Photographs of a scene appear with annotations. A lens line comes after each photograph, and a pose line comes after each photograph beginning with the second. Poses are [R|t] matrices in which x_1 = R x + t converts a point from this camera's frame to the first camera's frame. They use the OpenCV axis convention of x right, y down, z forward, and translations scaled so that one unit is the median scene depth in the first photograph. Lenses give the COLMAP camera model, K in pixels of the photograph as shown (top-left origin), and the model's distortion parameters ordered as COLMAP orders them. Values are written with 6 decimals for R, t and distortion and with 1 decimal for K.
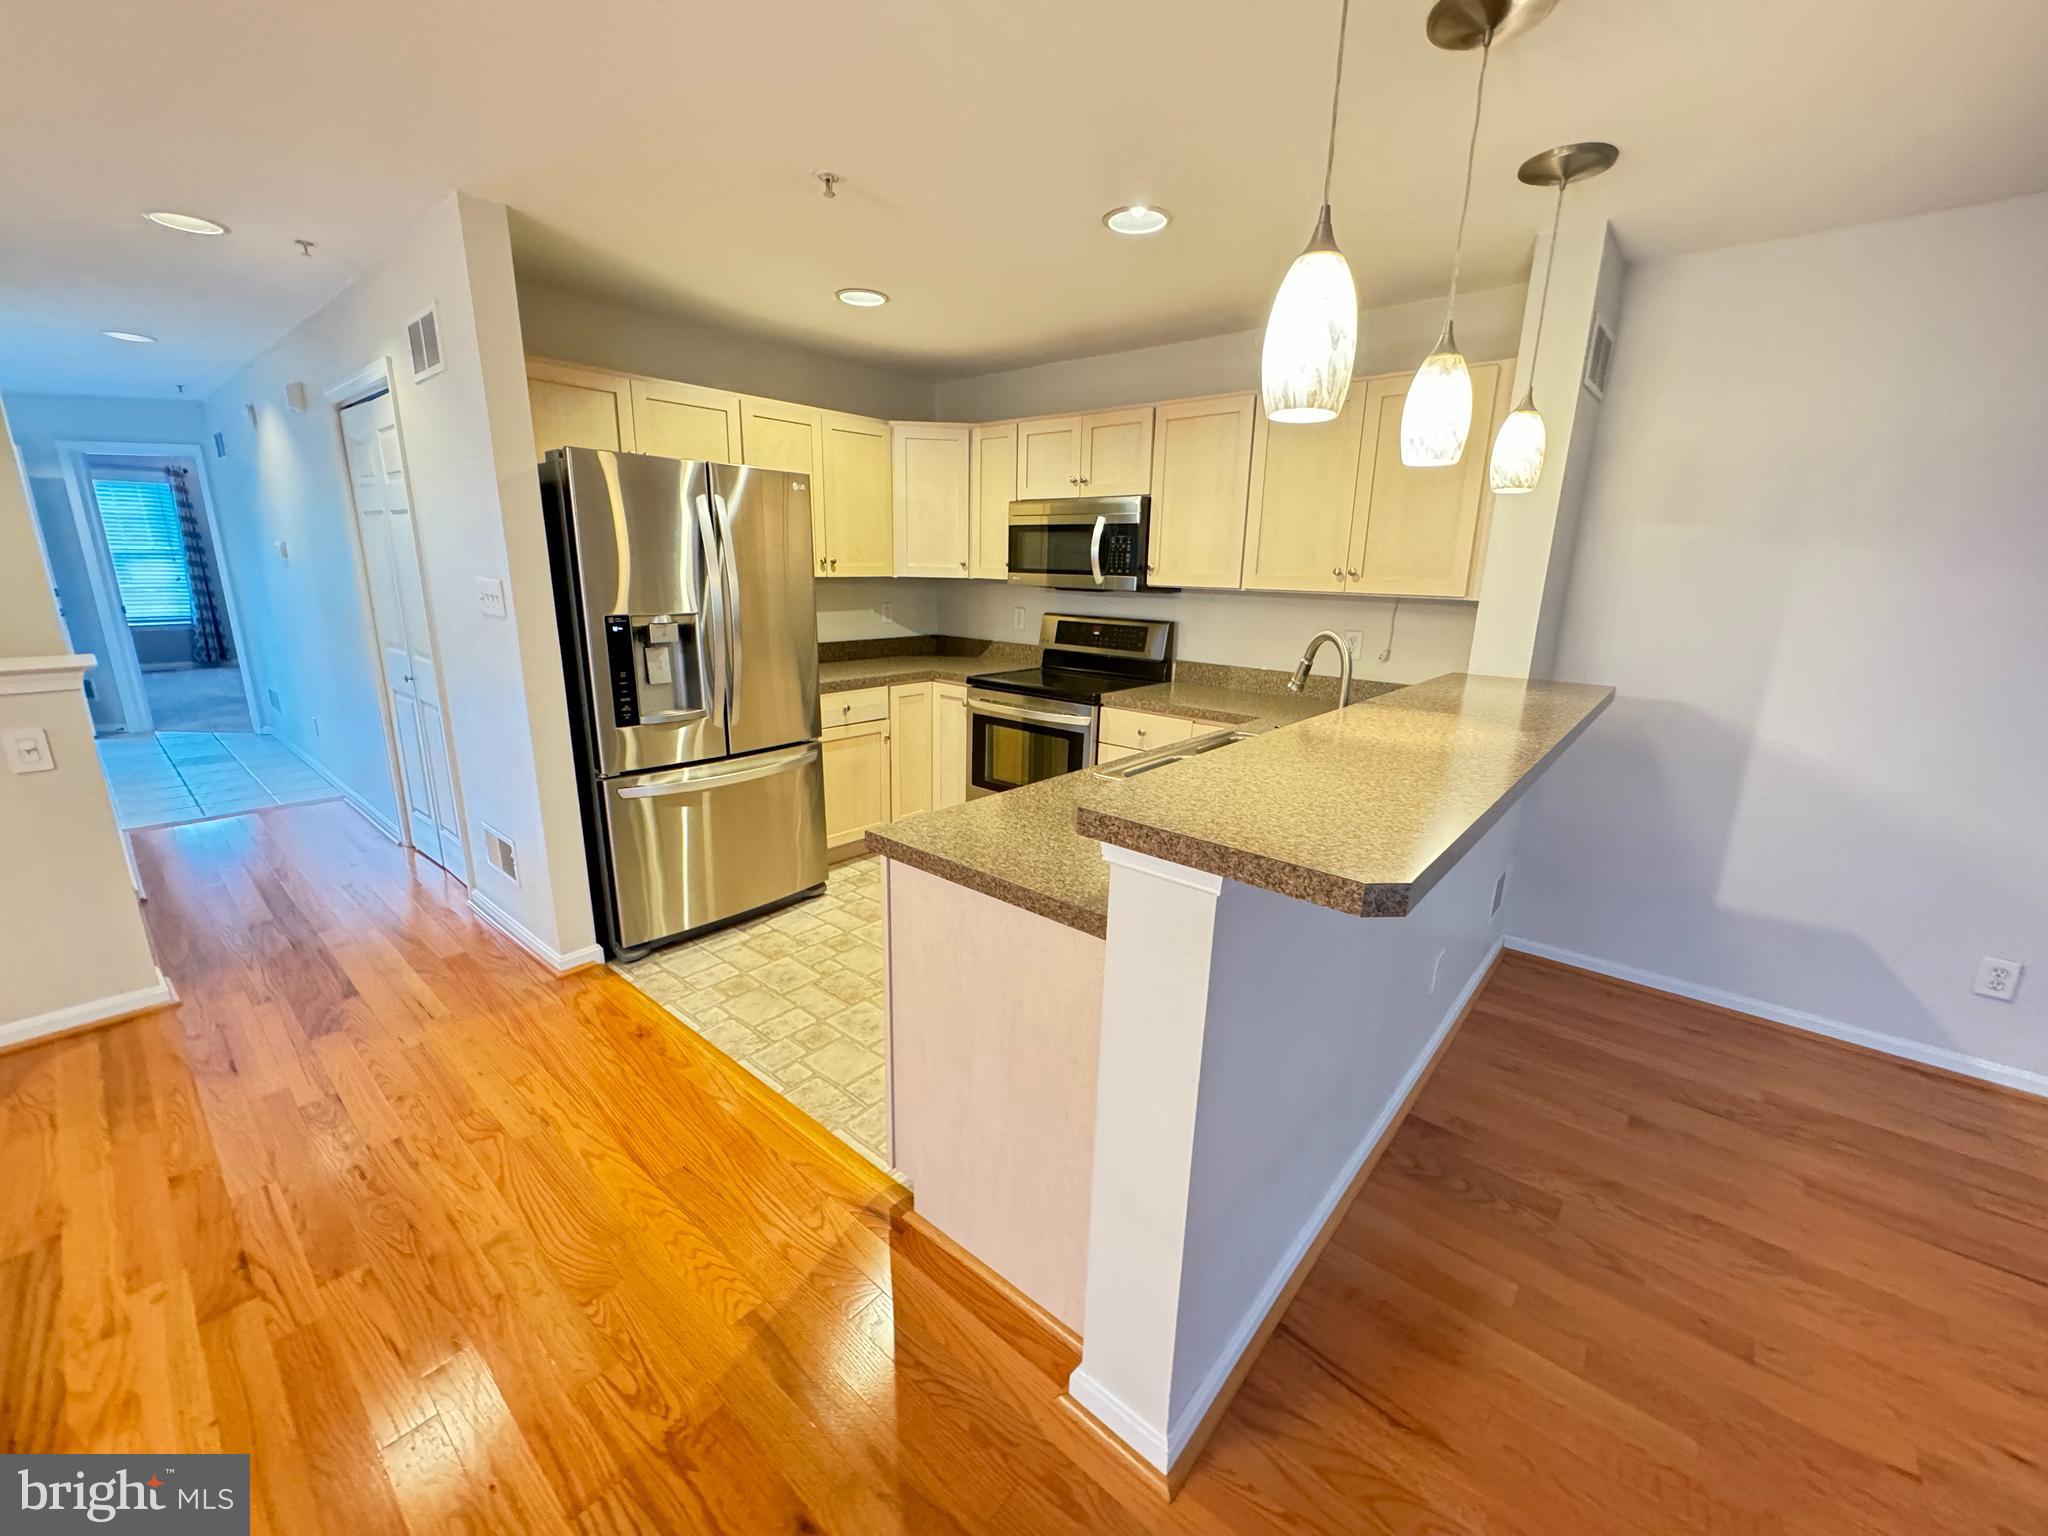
lens RADIAL K [[814.0, 0, 1023.0], [0, 814.0, 766.5], [0, 0, 1]] dist [-0.000883, -0.000155]
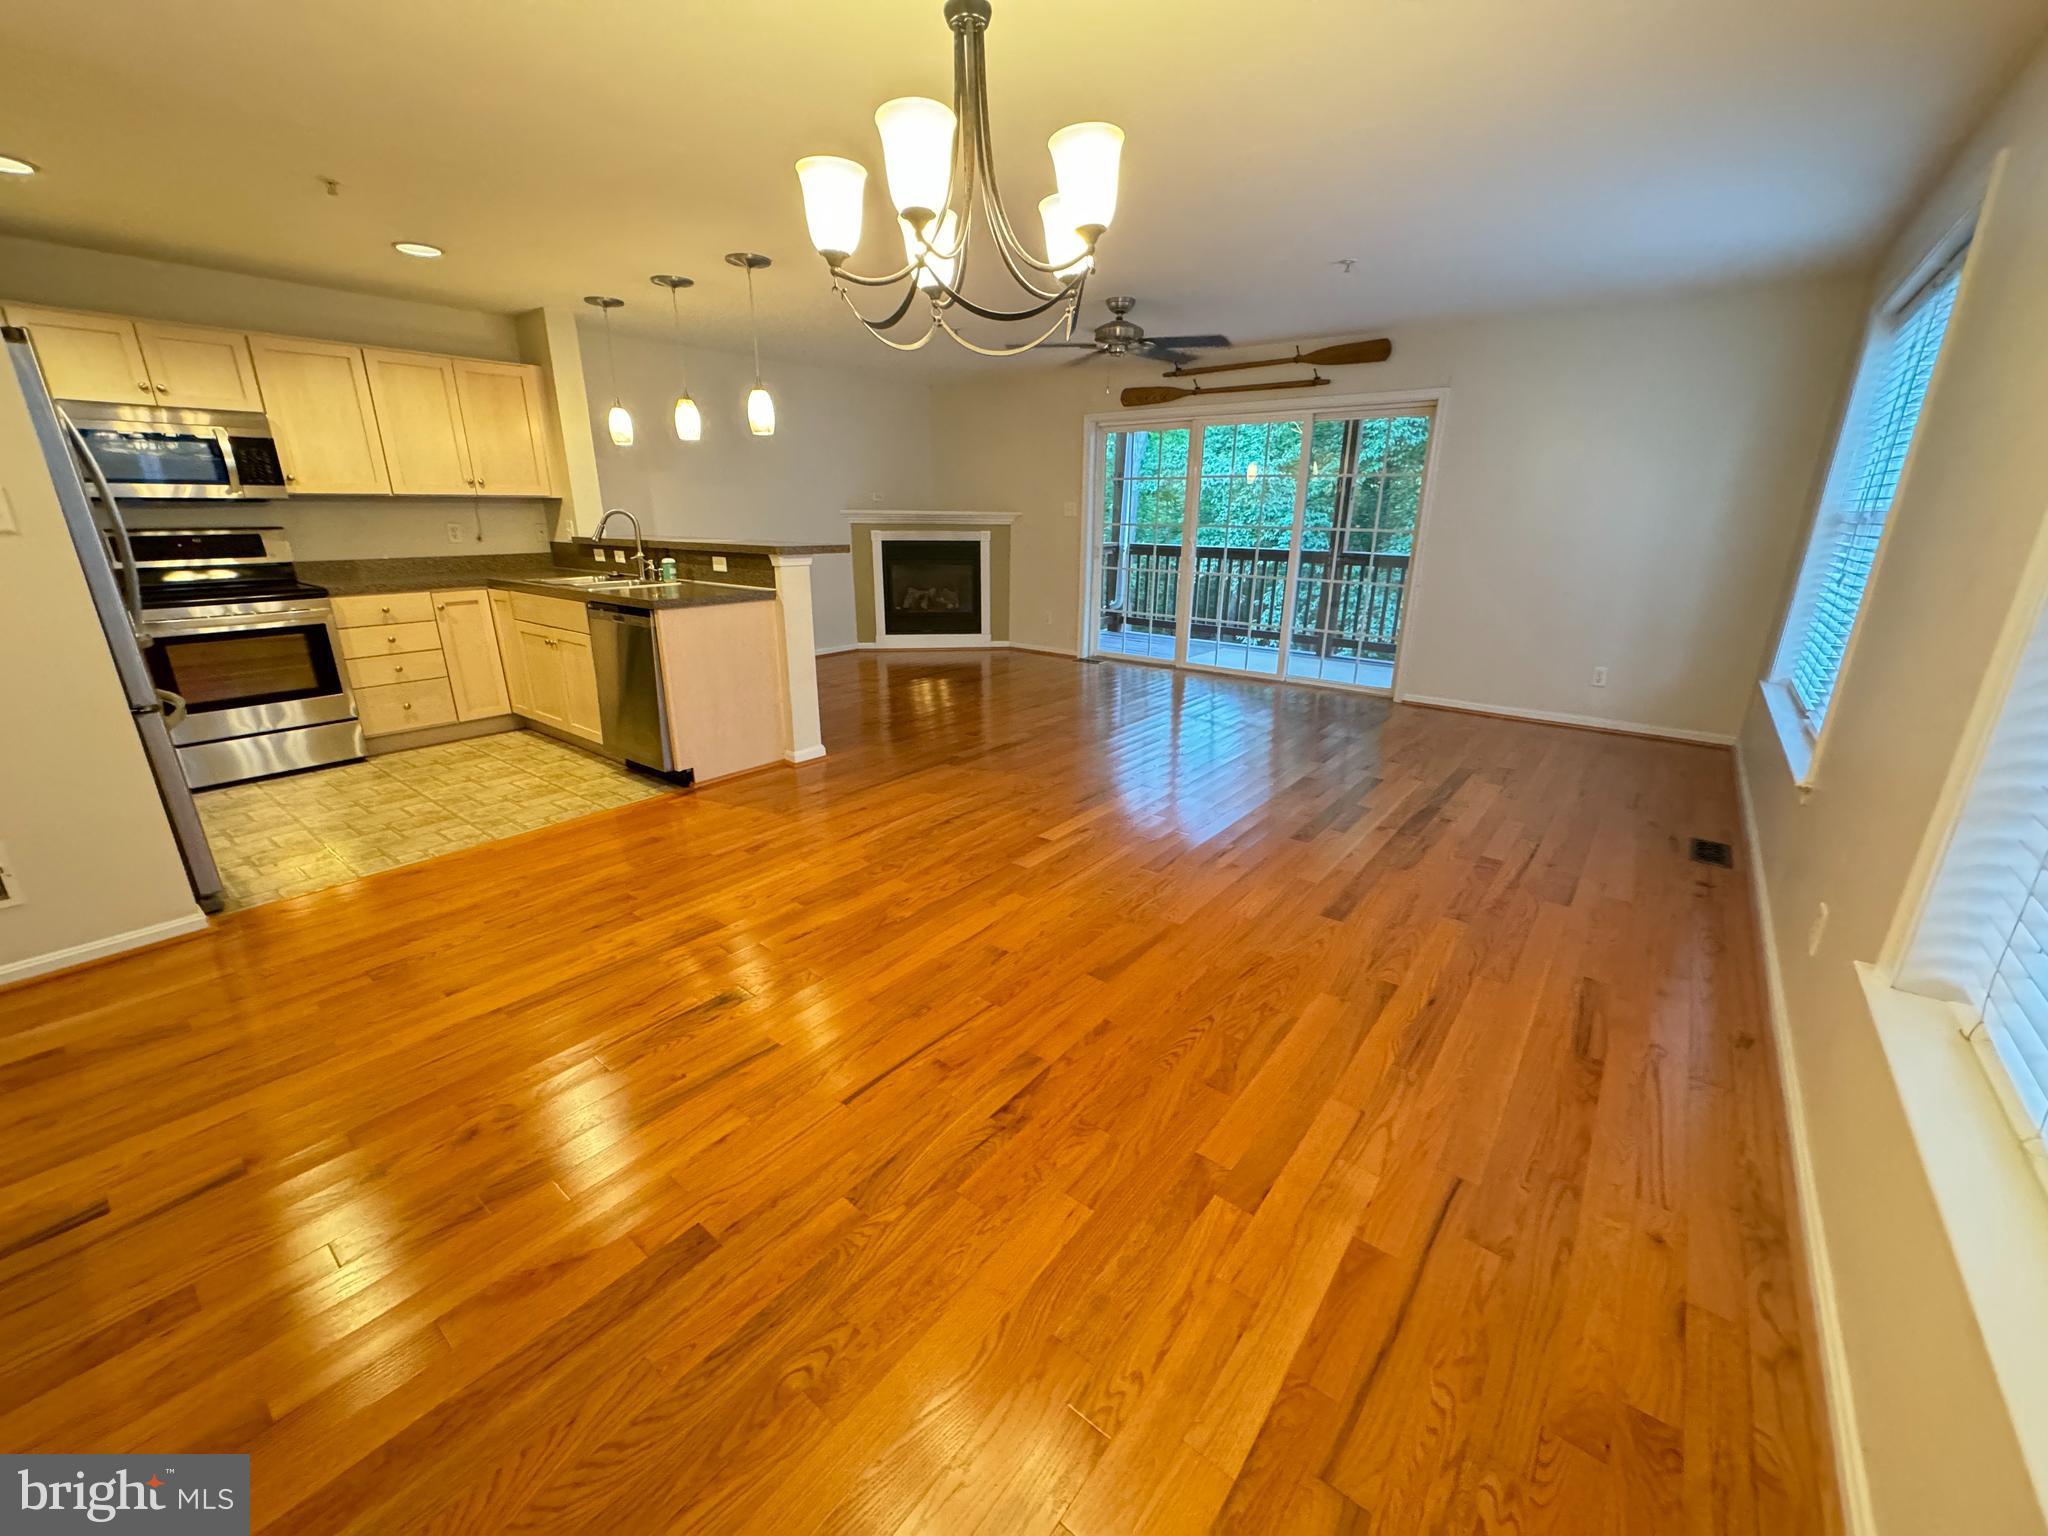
lens RADIAL K [[814.0, 0, 1023.0], [0, 814.0, 766.5], [0, 0, 1]] dist [-0.000883, -0.000155]
pose [[-0.039151, -0.325207, 0.944832, -1.238521], [0.238652, 0.915149, 0.324880, 0.007795], [-0.970316, 0.238205, 0.041783, 0.030780]]
